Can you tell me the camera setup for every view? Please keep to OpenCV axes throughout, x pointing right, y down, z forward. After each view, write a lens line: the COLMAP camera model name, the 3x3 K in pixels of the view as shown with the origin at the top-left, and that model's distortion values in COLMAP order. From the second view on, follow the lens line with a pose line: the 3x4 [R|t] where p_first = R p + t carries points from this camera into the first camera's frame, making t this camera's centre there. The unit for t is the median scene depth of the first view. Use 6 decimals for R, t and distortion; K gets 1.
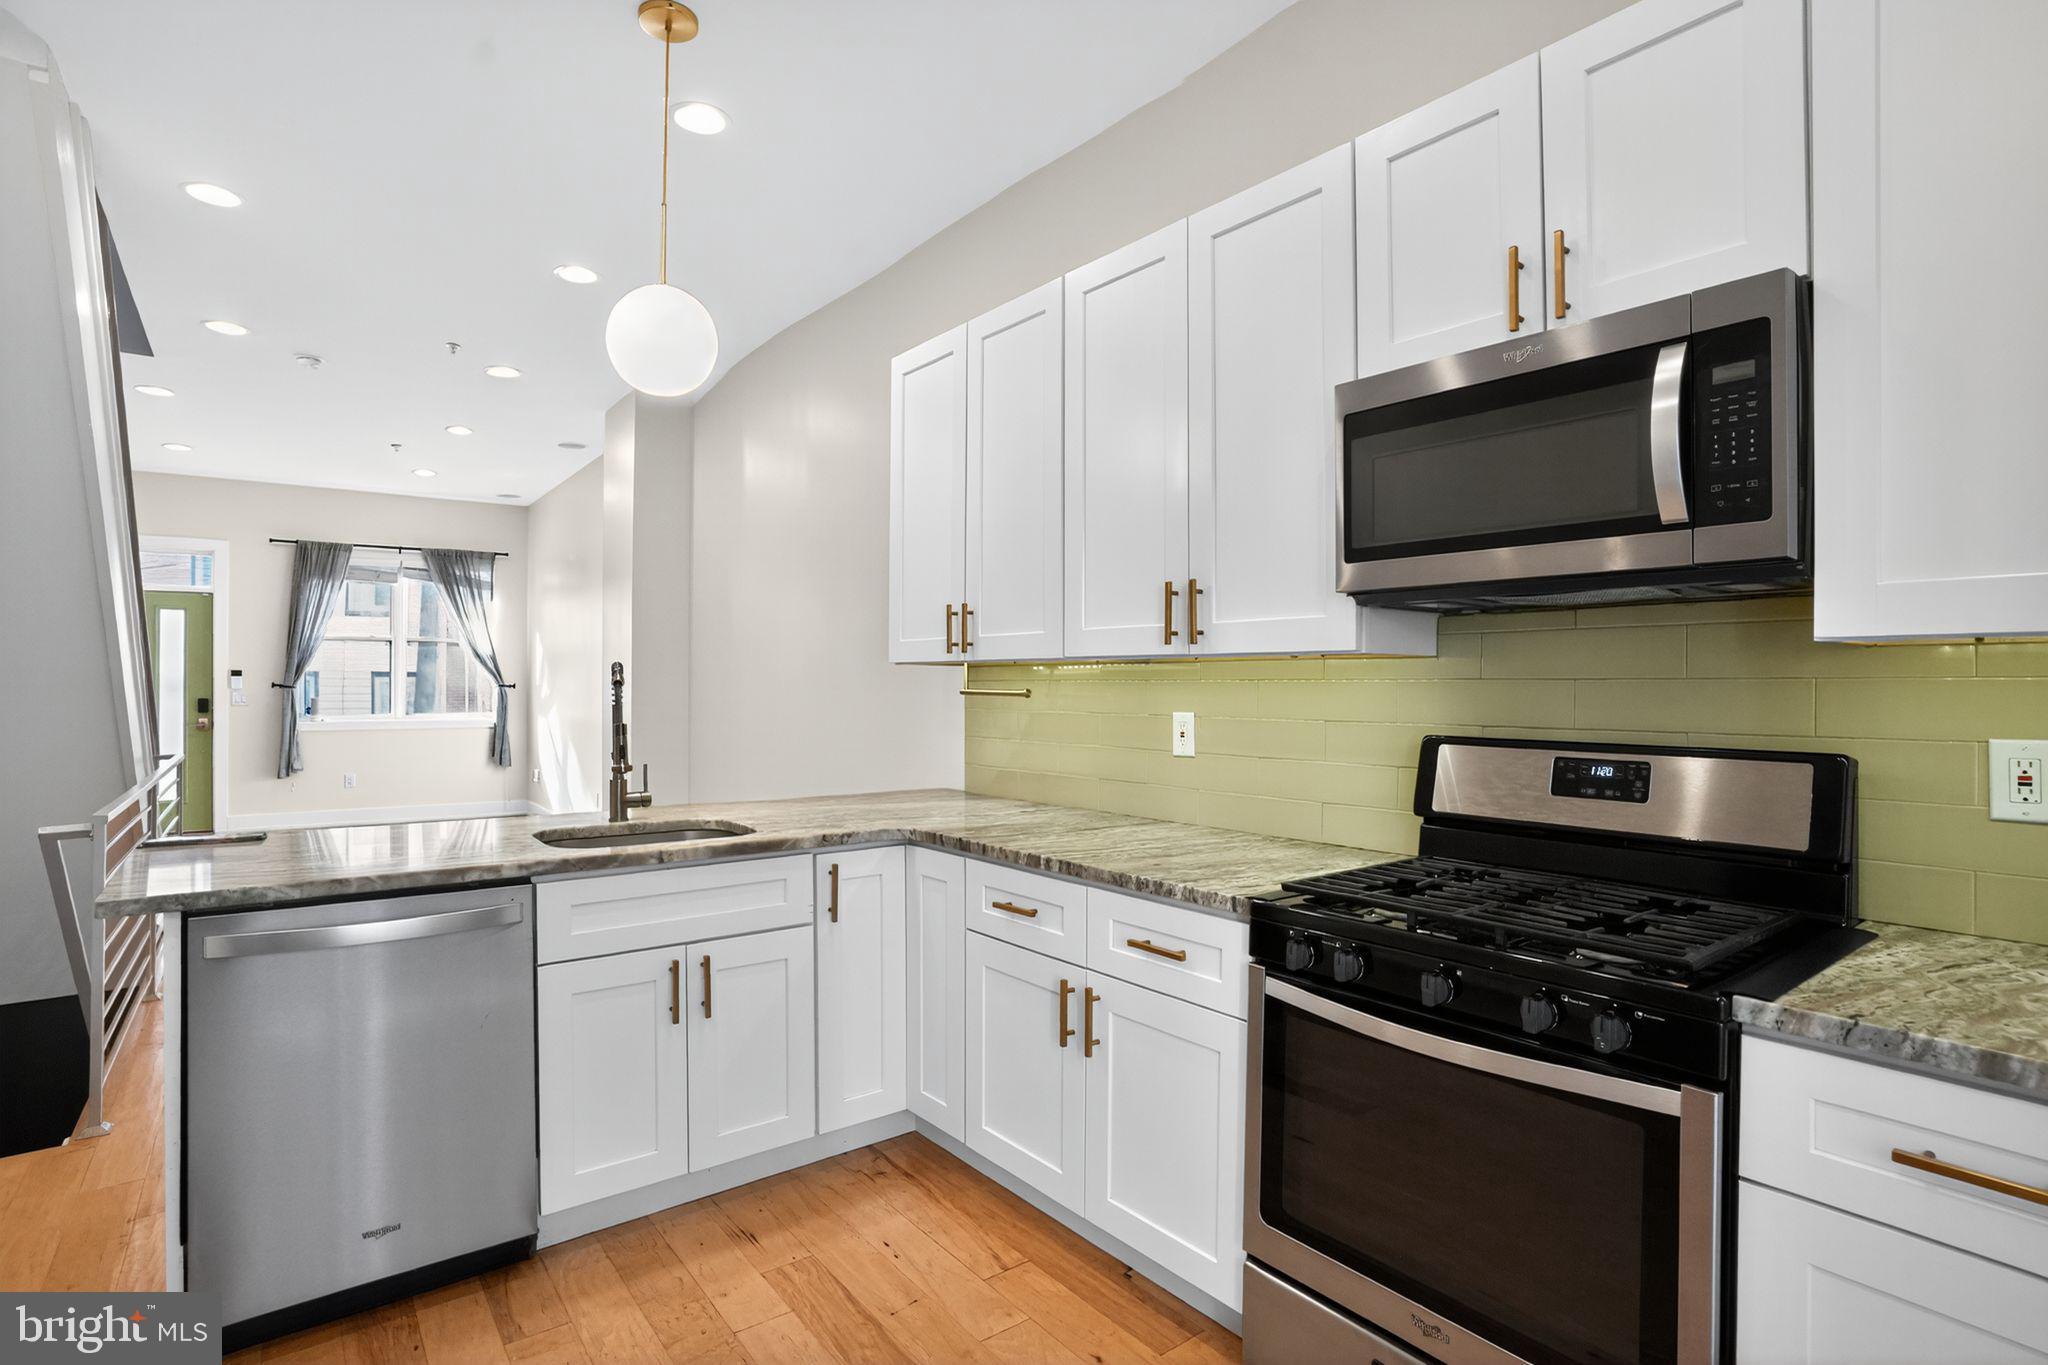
lens RADIAL K [[1003.6, 0, 1011.8], [0, 1003.6, 668.3], [0, 0, 1]] dist [-0.030136, 0.008283]
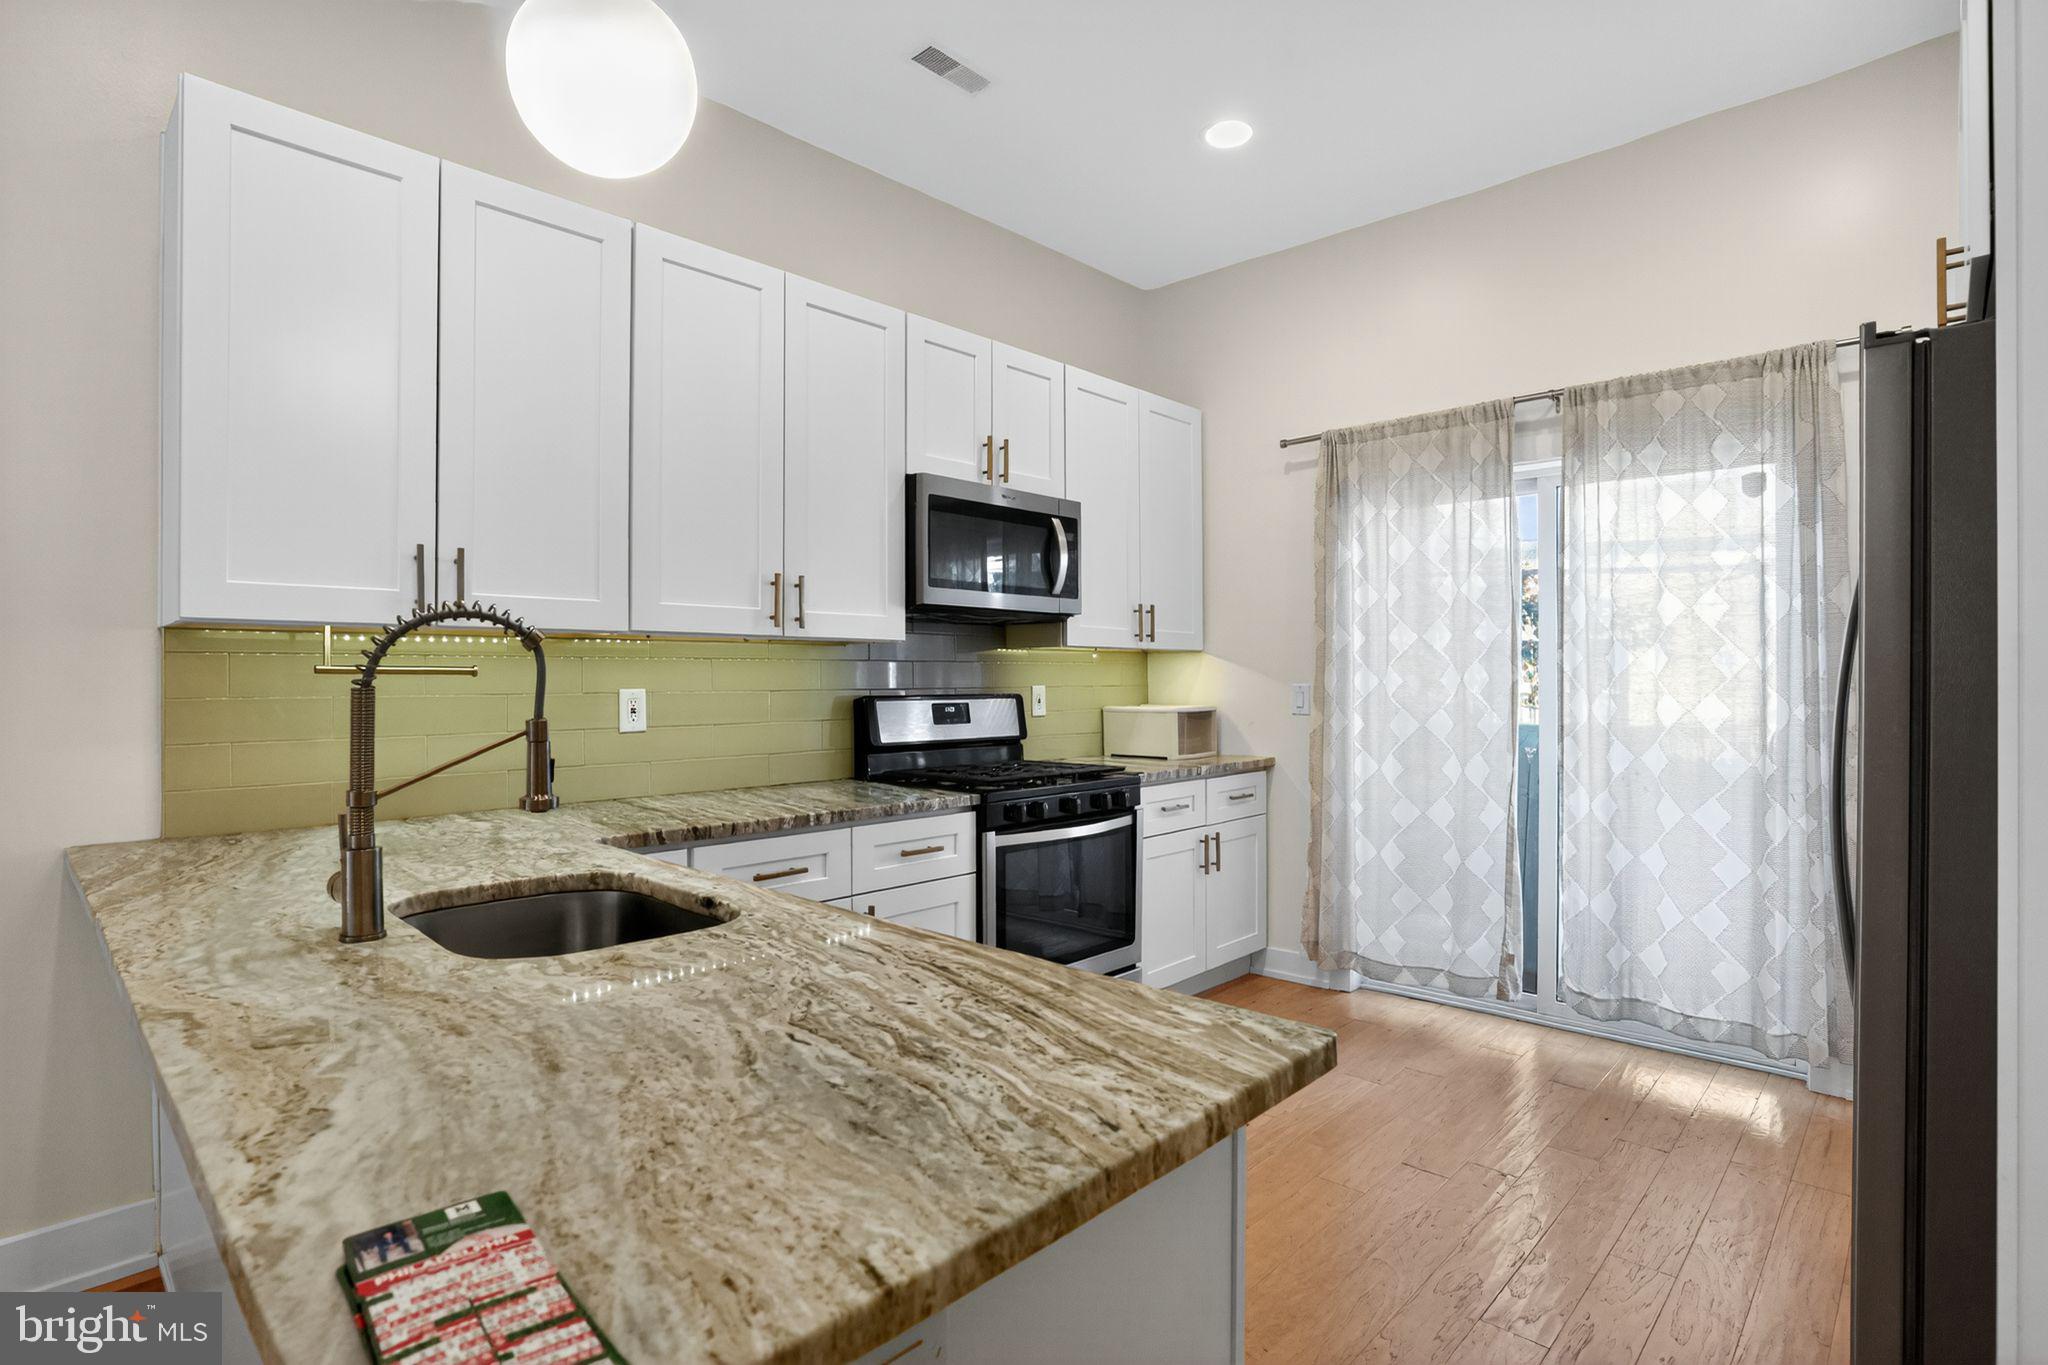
lens RADIAL K [[1003.6, 0, 1037.3], [0, 1003.6, 683.6], [0, 0, 1]] dist [-0.030136, 0.008283]
pose [[-0.170276, -0.005821, 0.985379, -1.062449], [-0.015631, 0.999873, 0.003206, 0.034970], [-0.985272, -0.014857, -0.170345, 0.915050]]
